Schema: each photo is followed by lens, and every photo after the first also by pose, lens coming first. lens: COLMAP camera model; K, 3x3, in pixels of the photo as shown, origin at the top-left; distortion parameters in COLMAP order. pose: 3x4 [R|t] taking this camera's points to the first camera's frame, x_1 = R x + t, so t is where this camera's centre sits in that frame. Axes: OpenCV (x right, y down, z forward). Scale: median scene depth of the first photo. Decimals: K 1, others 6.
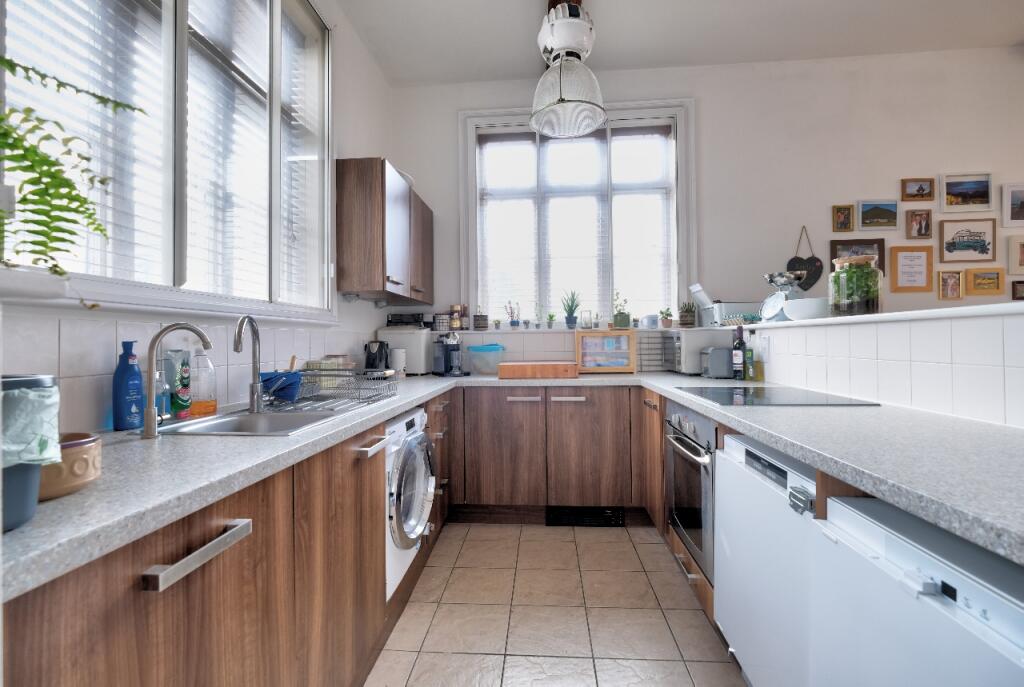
lens RADIAL K [[453.9, 0, 511.6], [0, 453.9, 336.3], [0, 0, 1]] dist [-0.008705, 0.001240]
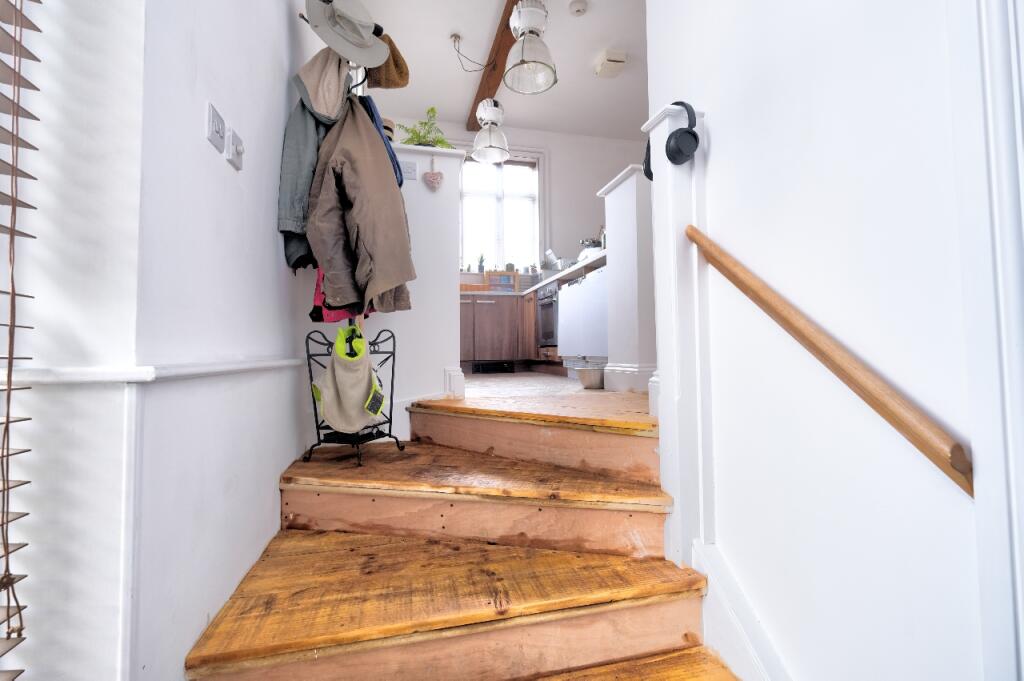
lens RADIAL K [[452.0, 0, 510.2], [0, 452.0, 338.9], [0, 0, 1]] dist [-0.003626, -0.000976]
pose [[0.951111, 0.012336, 0.308603, -0.320080], [-0.002269, 0.999454, -0.032960, 0.320698], [-0.308841, 0.030648, 0.950620, -0.719849]]
